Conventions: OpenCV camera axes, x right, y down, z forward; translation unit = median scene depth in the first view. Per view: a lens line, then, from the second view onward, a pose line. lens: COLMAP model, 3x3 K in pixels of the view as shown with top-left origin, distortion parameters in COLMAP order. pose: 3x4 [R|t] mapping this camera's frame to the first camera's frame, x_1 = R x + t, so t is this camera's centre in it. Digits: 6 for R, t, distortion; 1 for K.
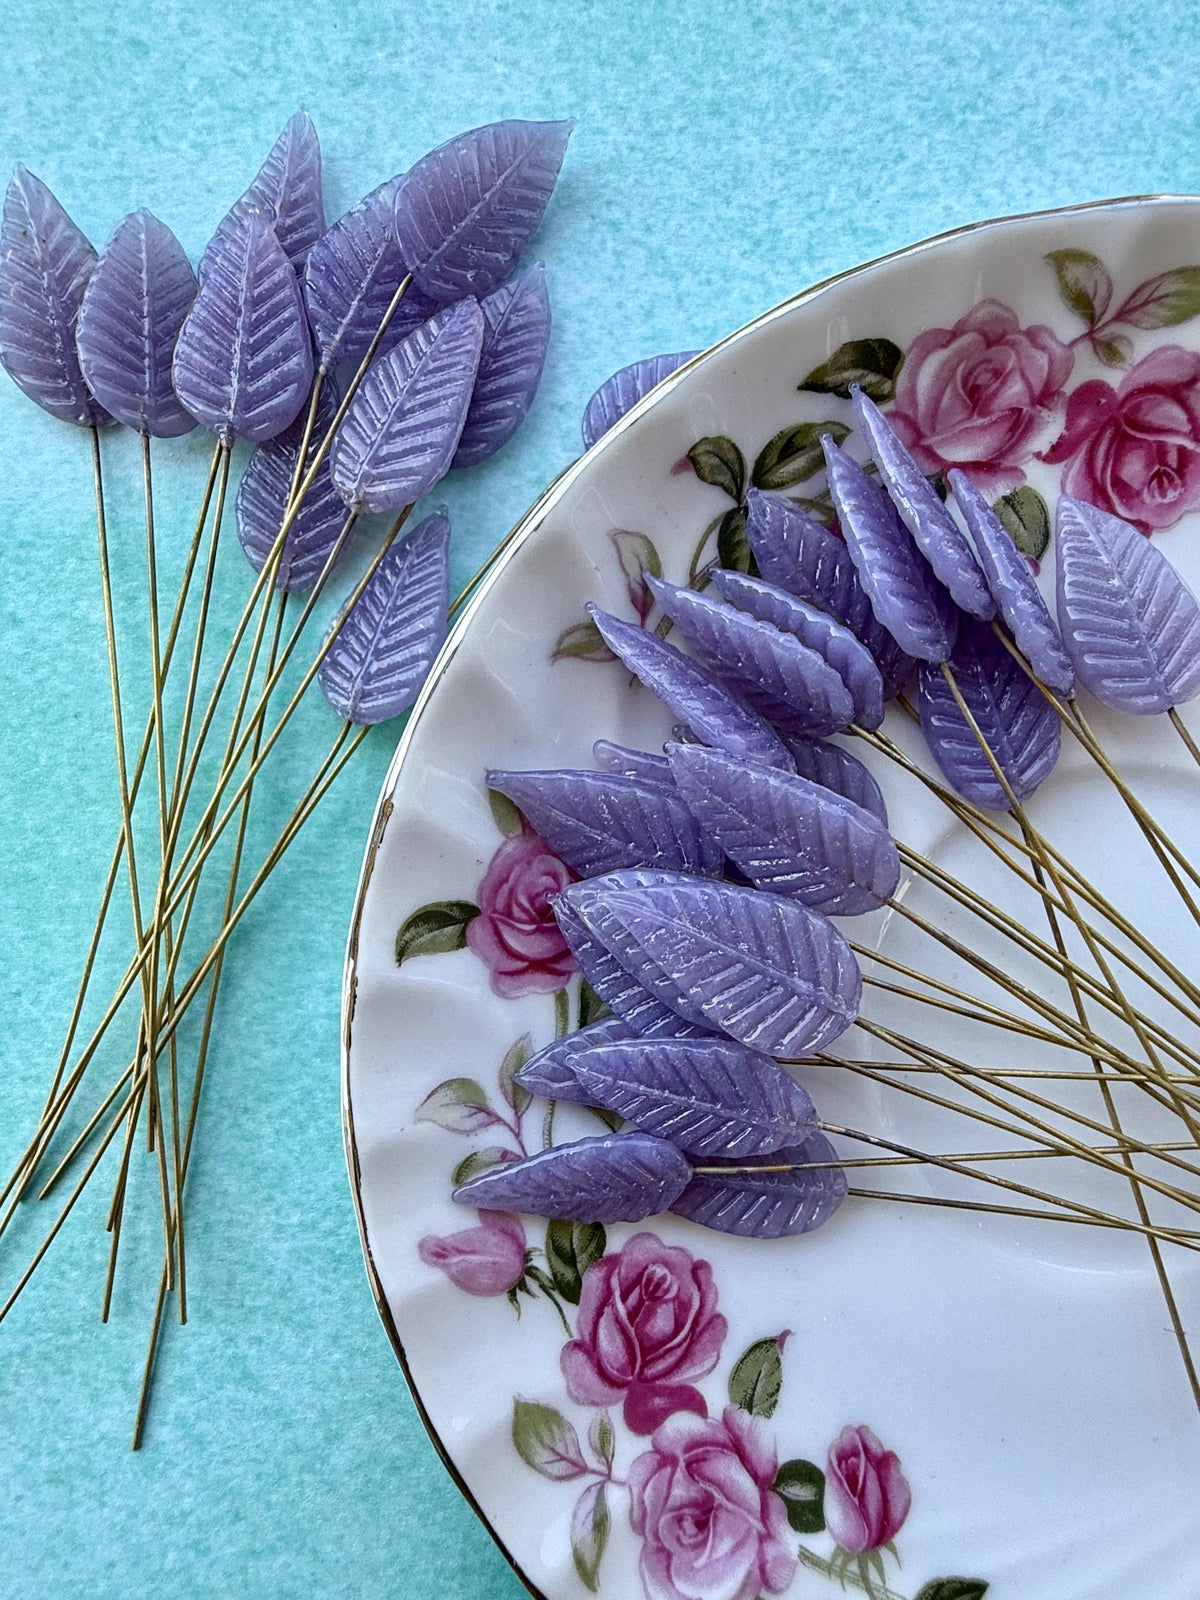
lens RADIAL K [[1037.1, 0, 608.6], [0, 1037.1, 788.6], [0, 0, 1]] dist [0.006096, -0.000456]
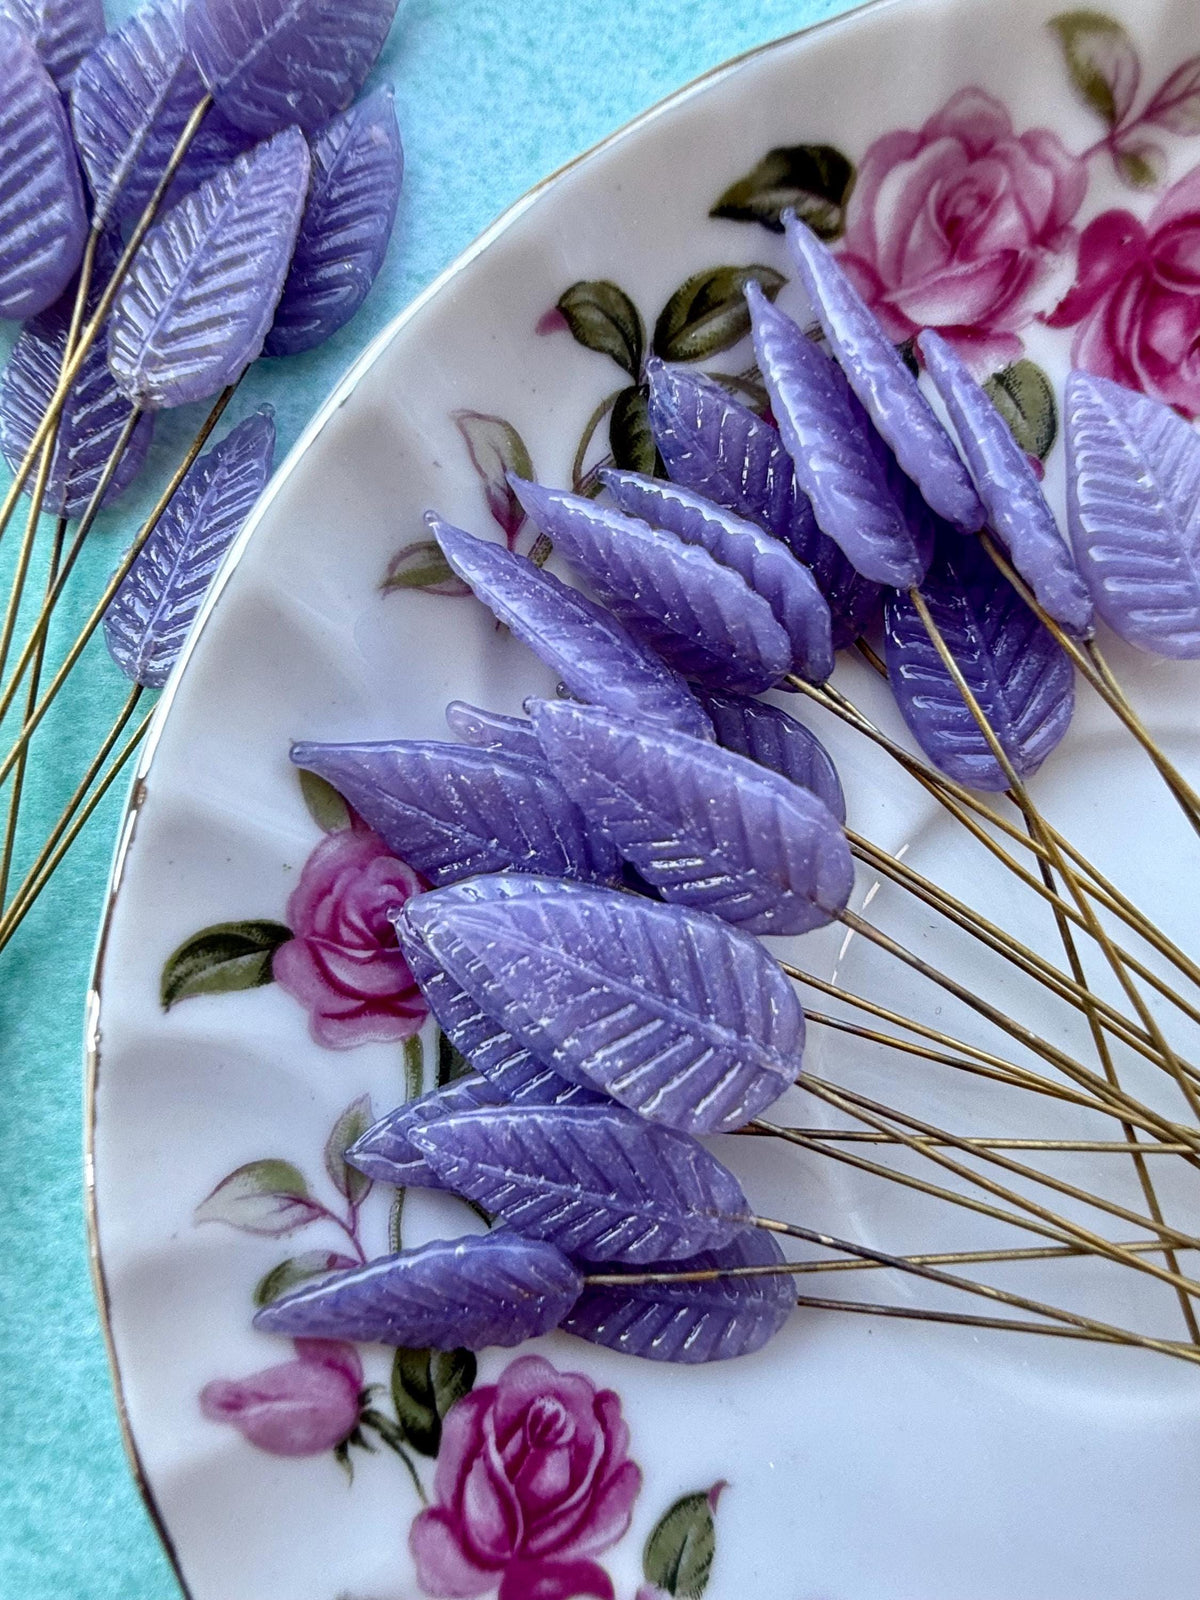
lens RADIAL K [[1037.1, 0, 608.6], [0, 1037.1, 788.6], [0, 0, 1]] dist [0.006096, -0.000456]
pose [[0.999922, -0.010477, -0.006865, 0.104566], [0.010461, 0.999942, -0.002385, 0.018136], [0.006889, 0.002313, 0.999974, 0.251184]]
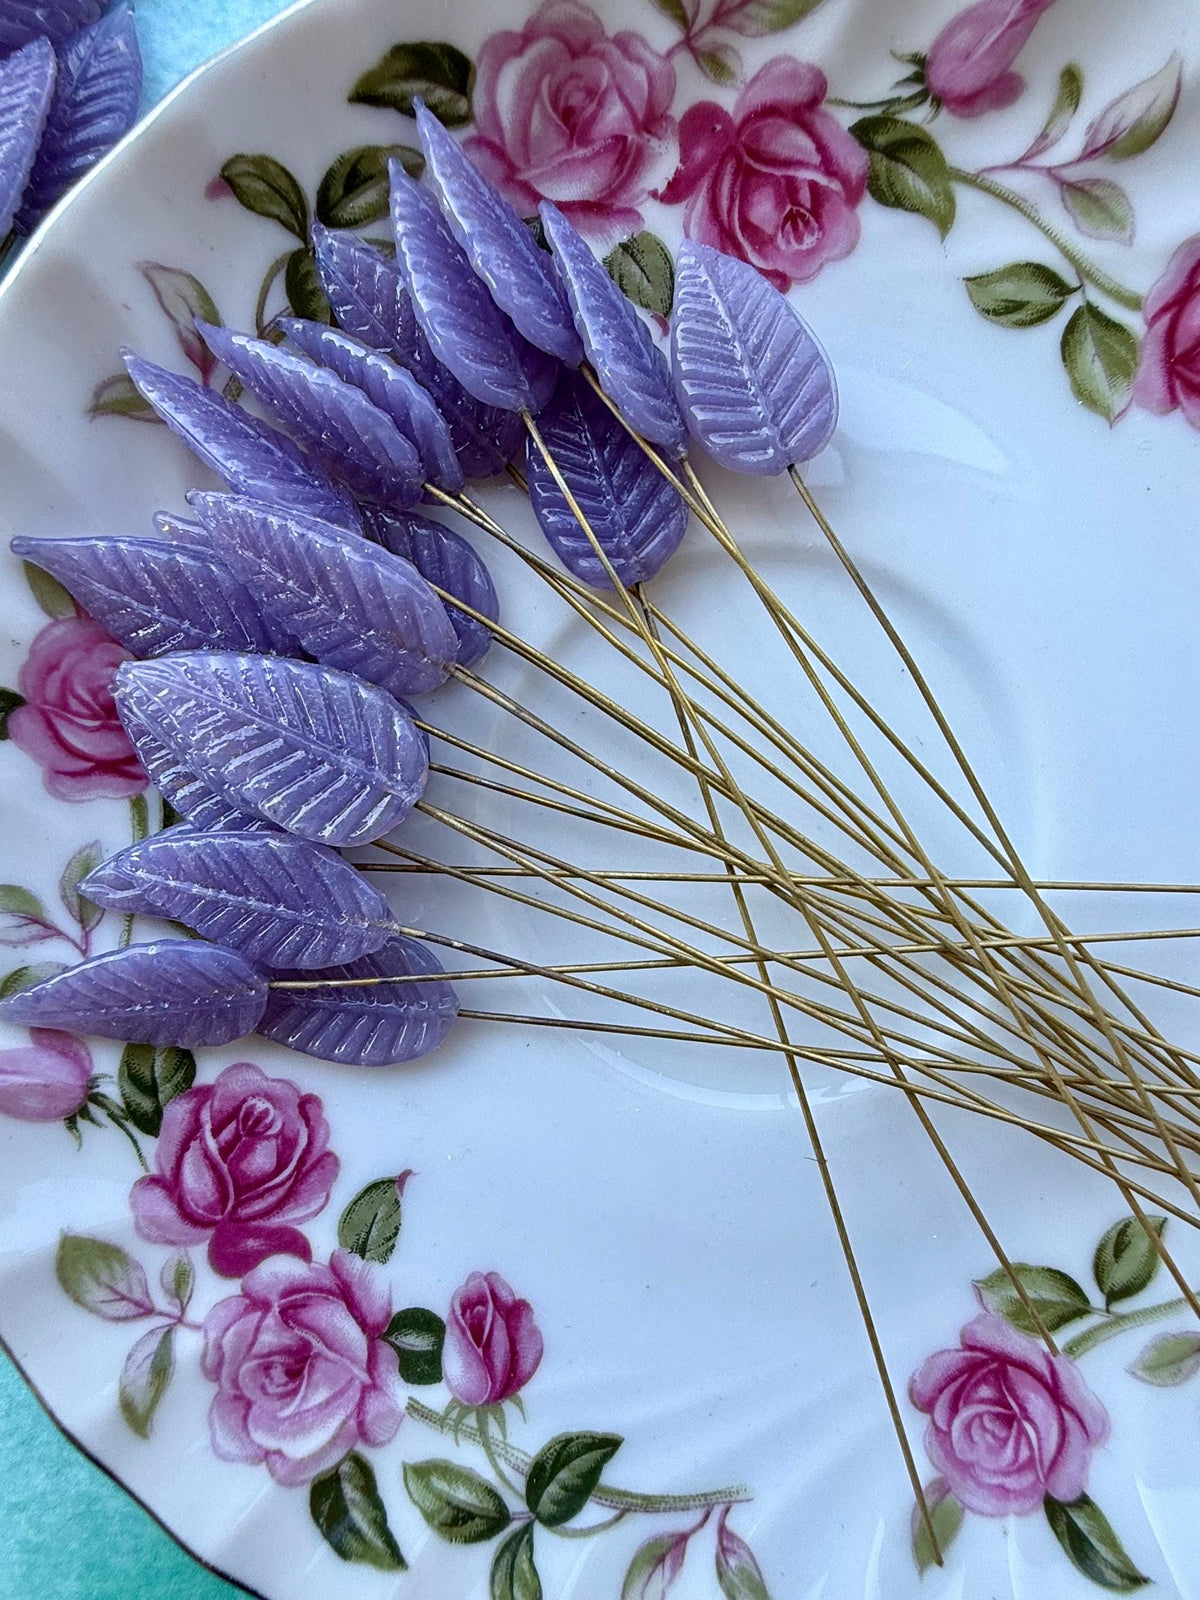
lens RADIAL K [[1037.1, 0, 608.6], [0, 1037.1, 788.6], [0, 0, 1]] dist [0.006096, -0.000456]
pose [[0.999894, -0.013022, -0.006465, 0.376521], [0.013111, 0.999819, 0.013767, 0.182728], [0.006285, -0.013851, 0.999884, 0.093375]]
